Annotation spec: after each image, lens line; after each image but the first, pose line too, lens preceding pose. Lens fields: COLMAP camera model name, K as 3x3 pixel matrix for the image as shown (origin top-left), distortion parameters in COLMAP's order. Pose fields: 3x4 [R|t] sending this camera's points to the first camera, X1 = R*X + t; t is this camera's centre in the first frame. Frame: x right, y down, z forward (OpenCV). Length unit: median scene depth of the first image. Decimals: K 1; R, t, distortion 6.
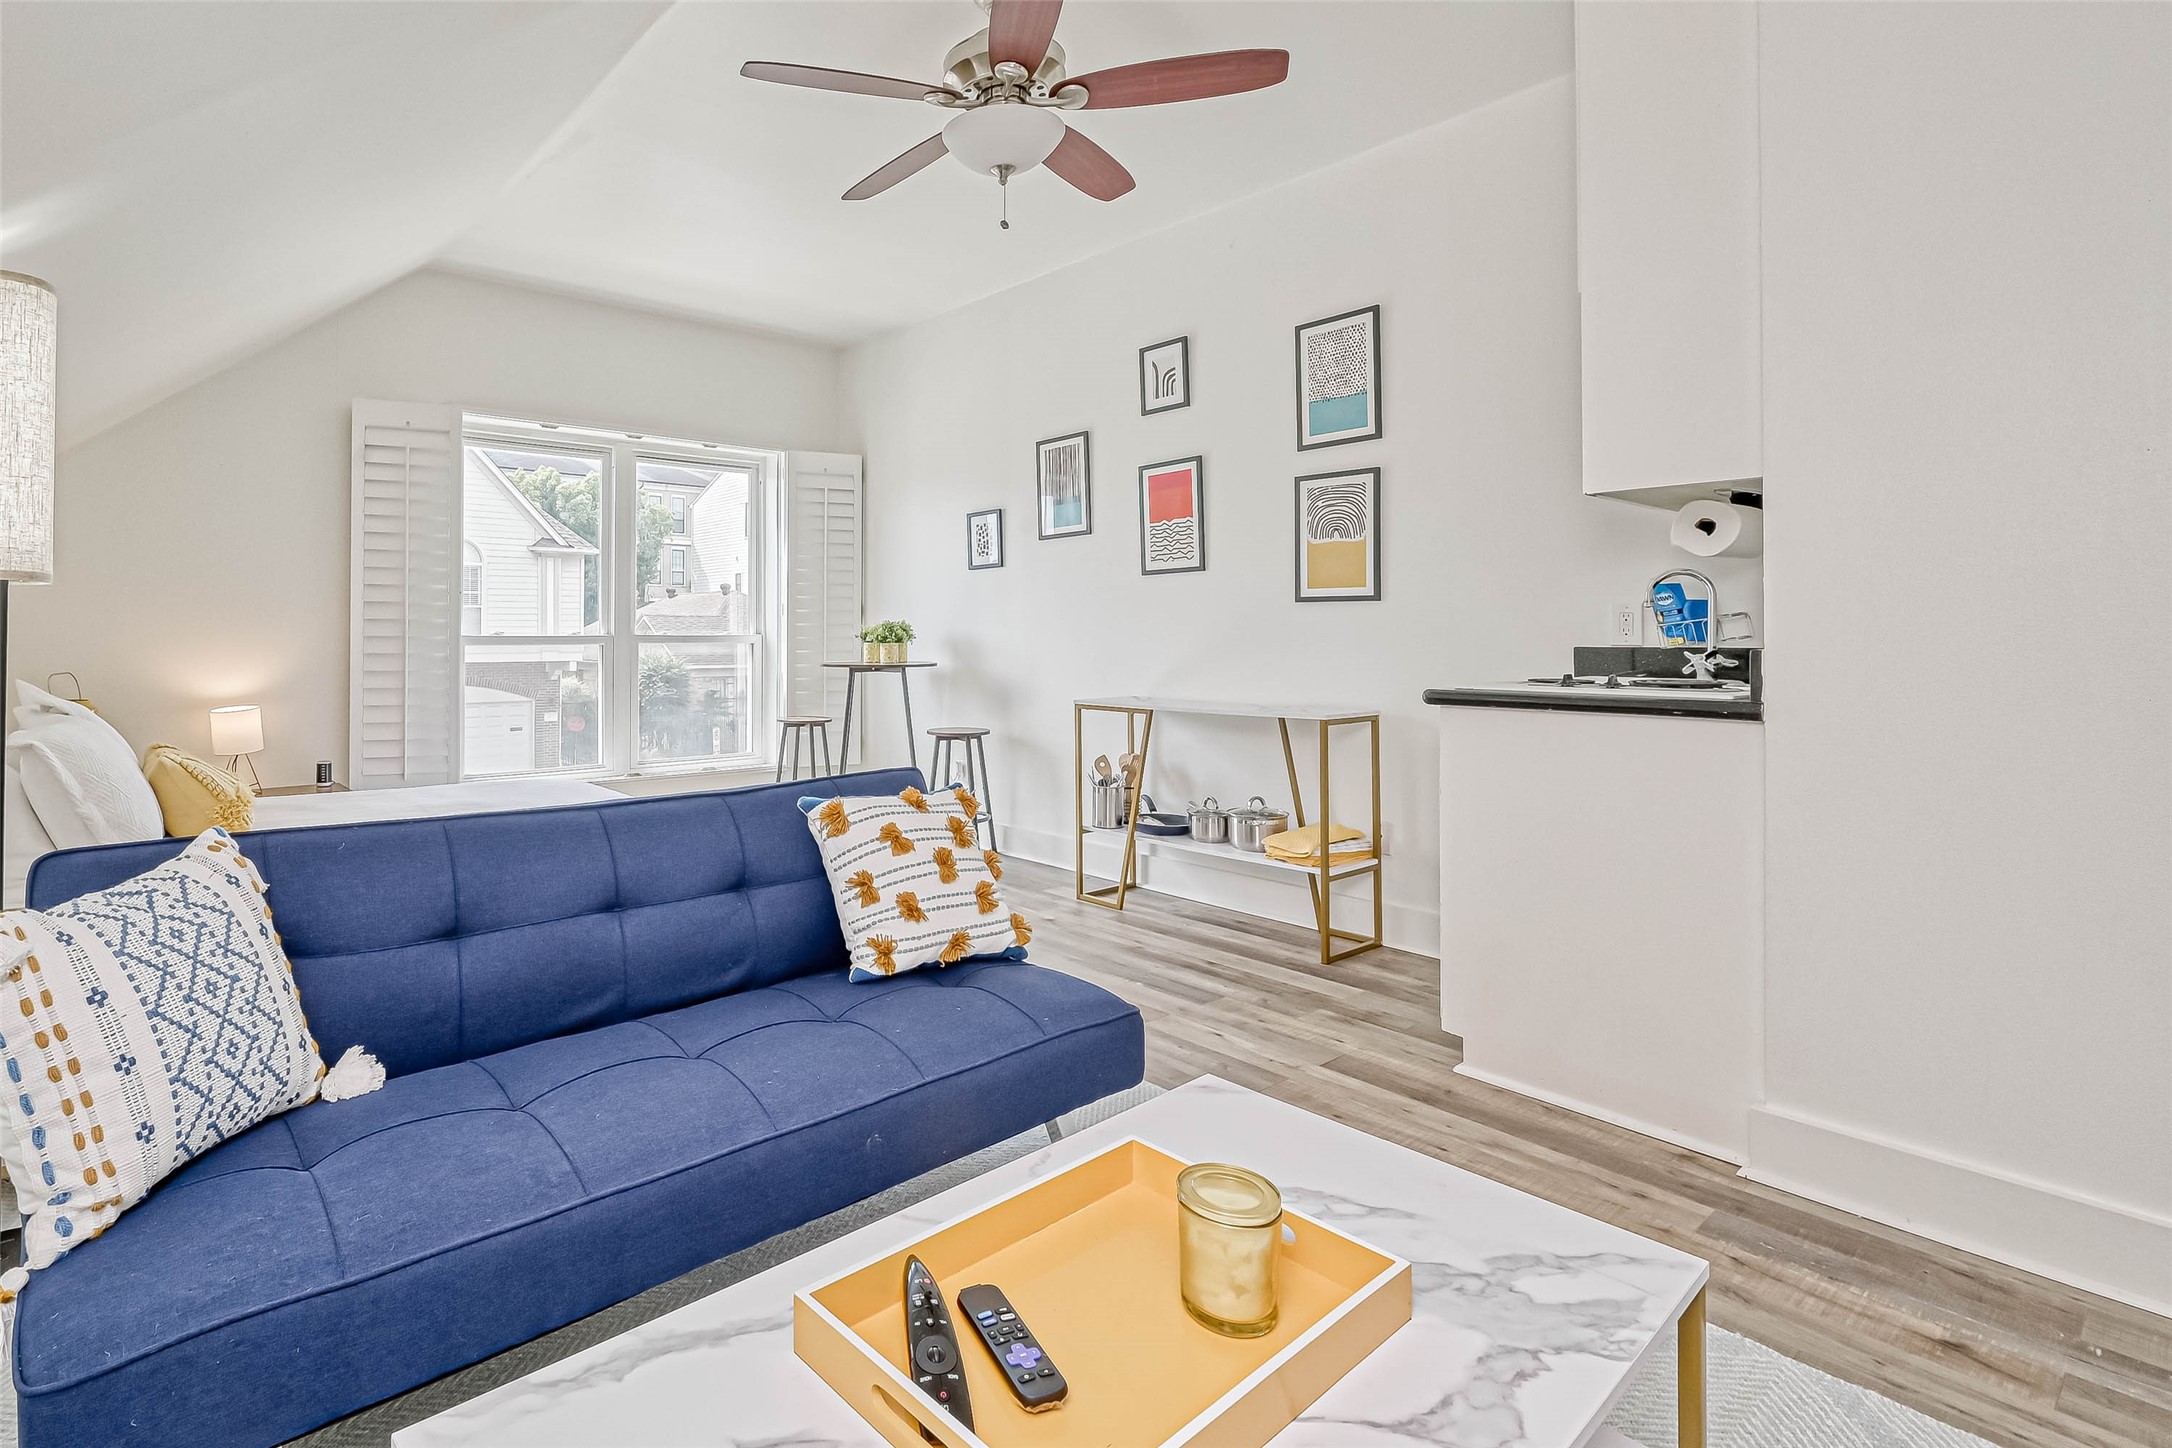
lens RADIAL K [[1117.3, 0, 1082.7], [0, 1117.3, 611.4], [0, 0, 1]] dist [-0.000404, -0.000016]
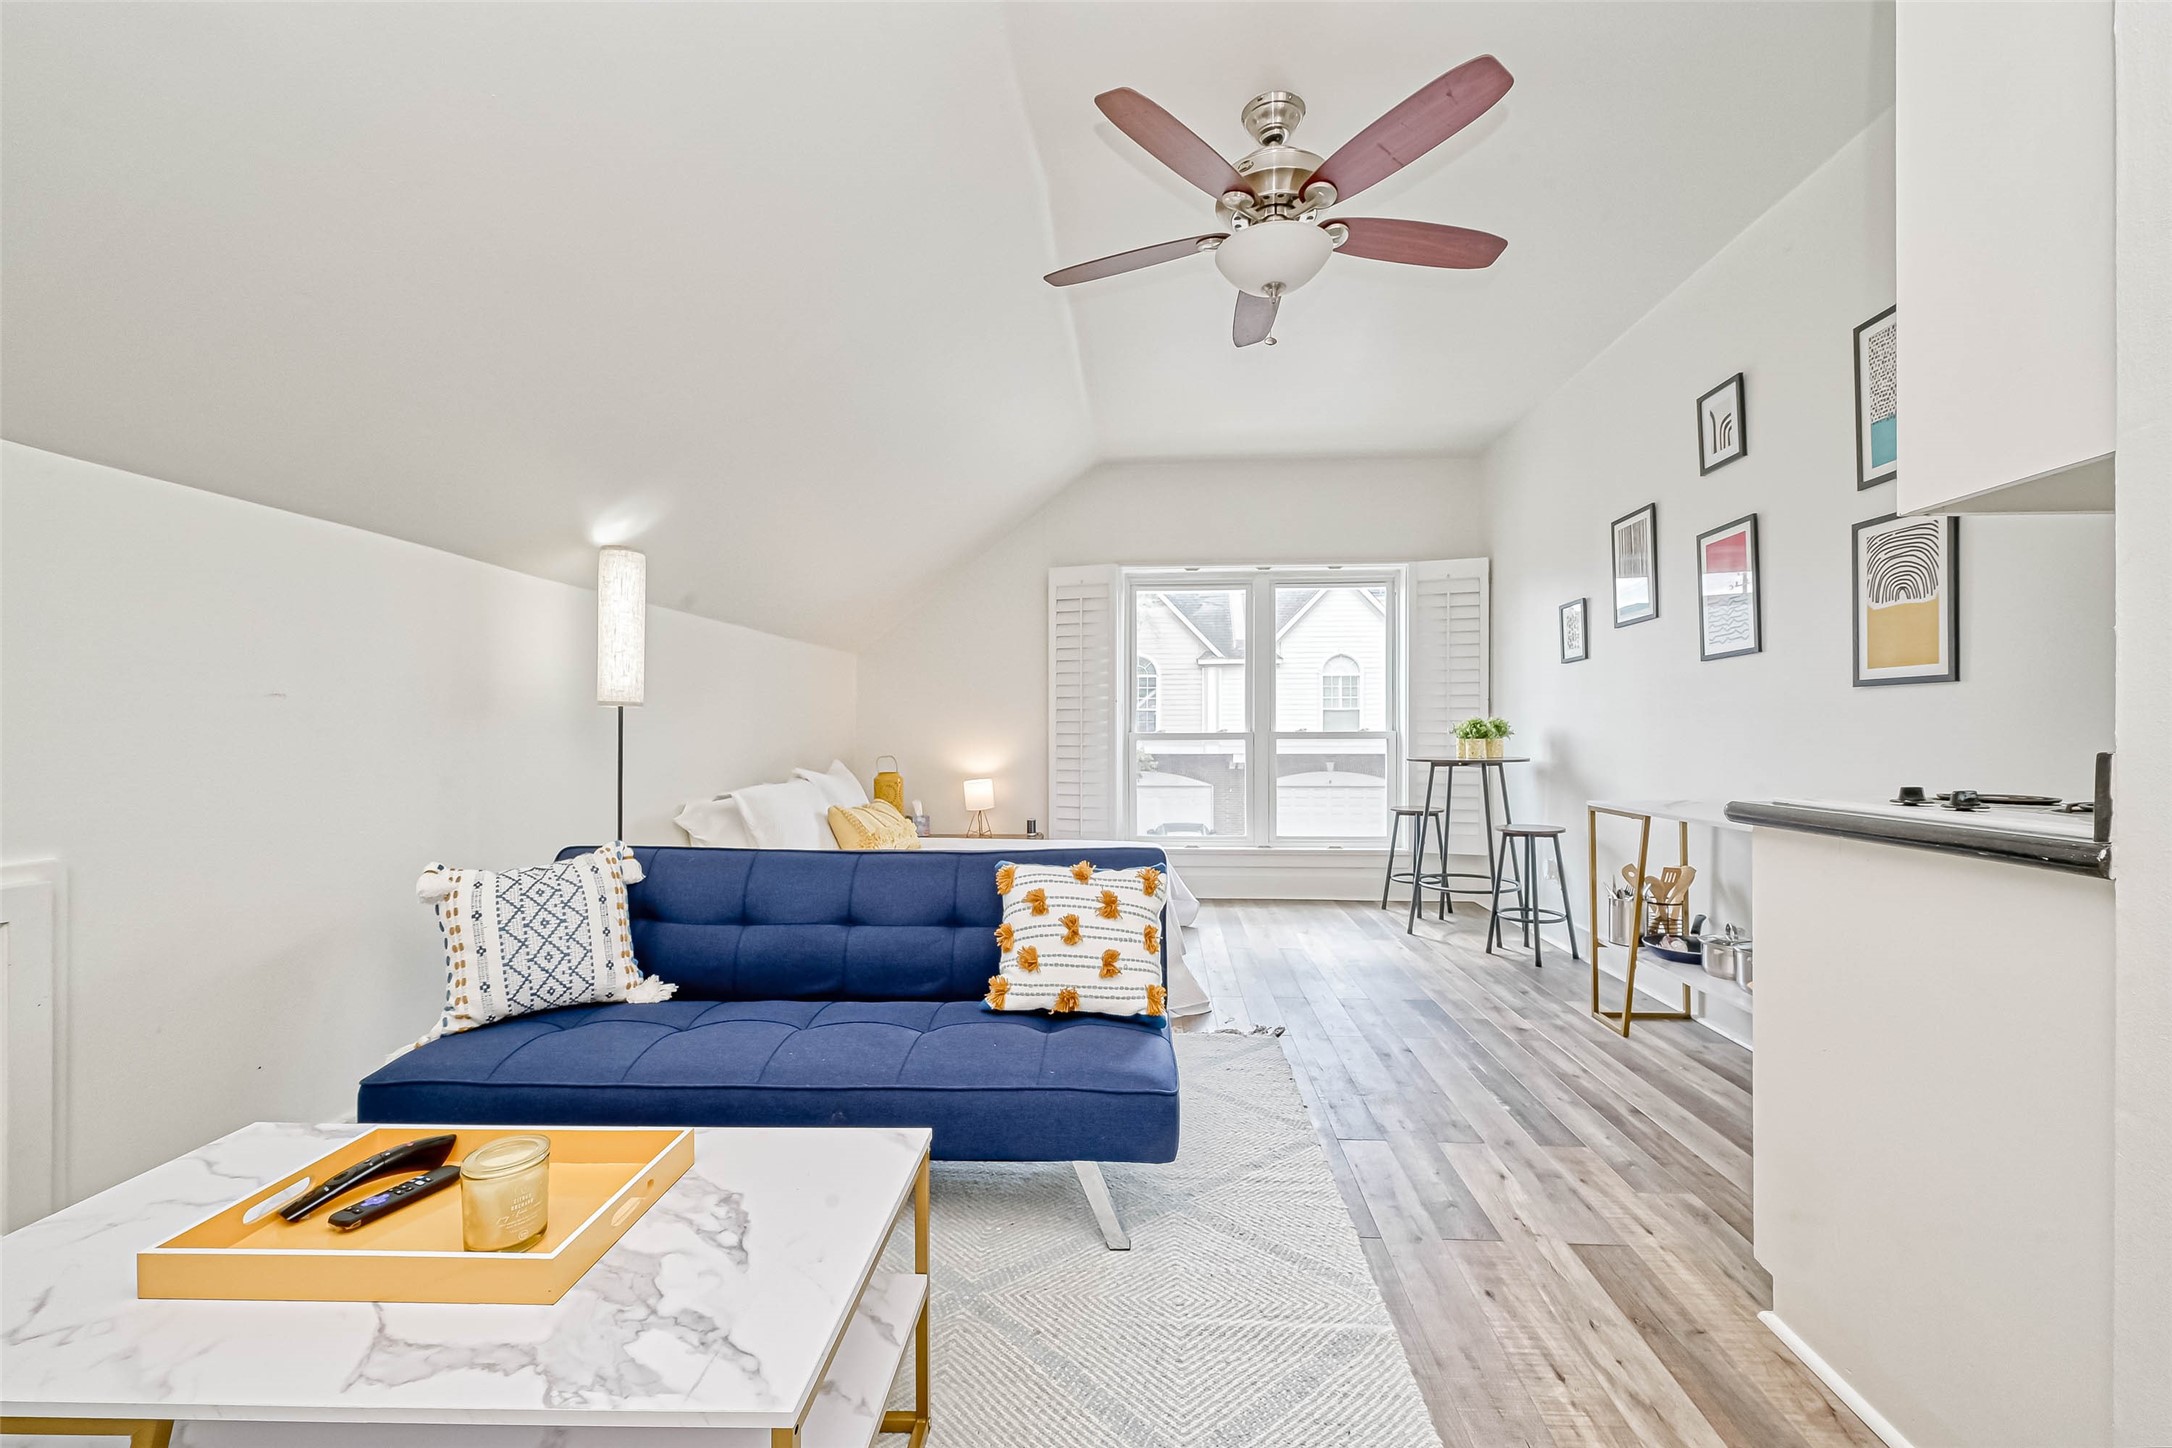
lens RADIAL K [[991.6, 0, 1086.0], [0, 991.6, 724.0], [0, 0, 1]] dist [0.002023, -0.000017]
pose [[0.702797, -0.008656, -0.711338, 0.473003], [0.019085, 0.999795, 0.006690, 0.003955], [0.711135, -0.018277, 0.702818, 0.216230]]
